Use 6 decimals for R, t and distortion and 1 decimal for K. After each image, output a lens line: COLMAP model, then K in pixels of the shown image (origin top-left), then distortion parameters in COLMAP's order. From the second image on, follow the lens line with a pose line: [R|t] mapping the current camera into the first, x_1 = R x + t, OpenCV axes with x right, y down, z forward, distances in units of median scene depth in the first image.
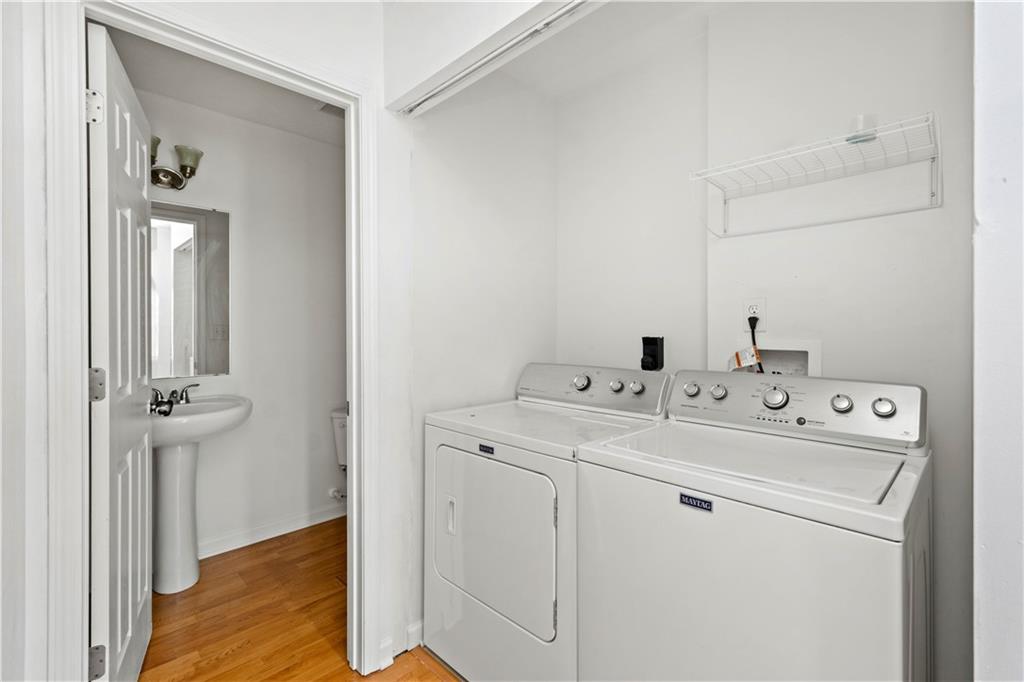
lens RADIAL K [[454.3, 0, 508.2], [0, 454.3, 347.0], [0, 0, 1]] dist [0.002940, -0.000236]
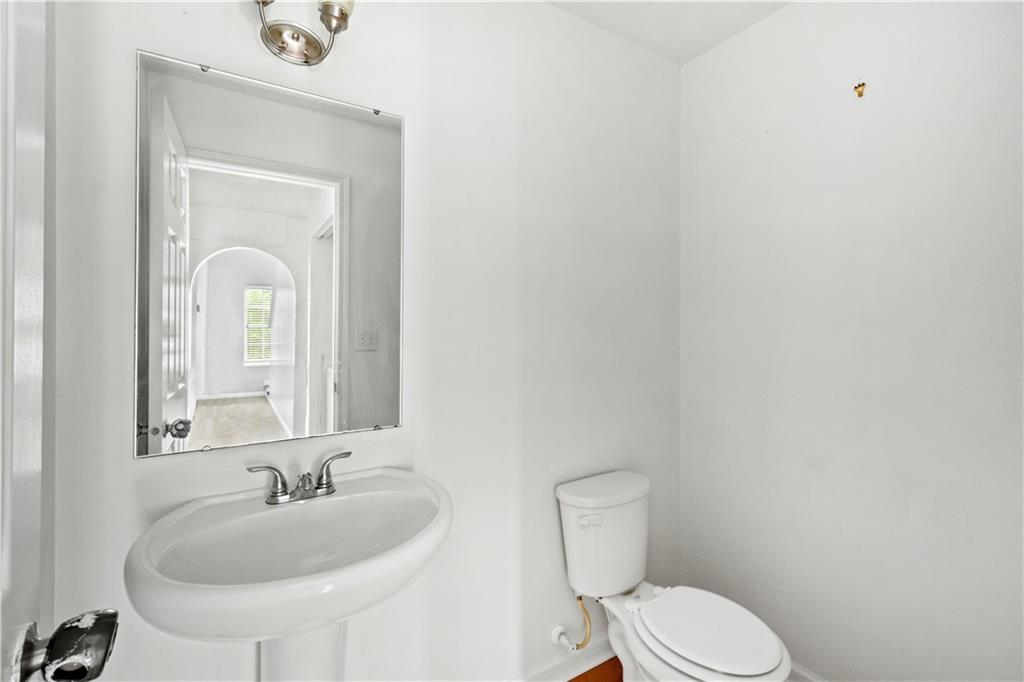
lens RADIAL K [[454.3, 0, 508.2], [0, 454.3, 347.0], [0, 0, 1]] dist [0.002940, -0.000236]
pose [[0.973683, 0.001053, -0.227903, -0.402998], [-0.003532, 0.999939, -0.010472, -0.031324], [0.227878, 0.011001, 0.973628, 0.559608]]
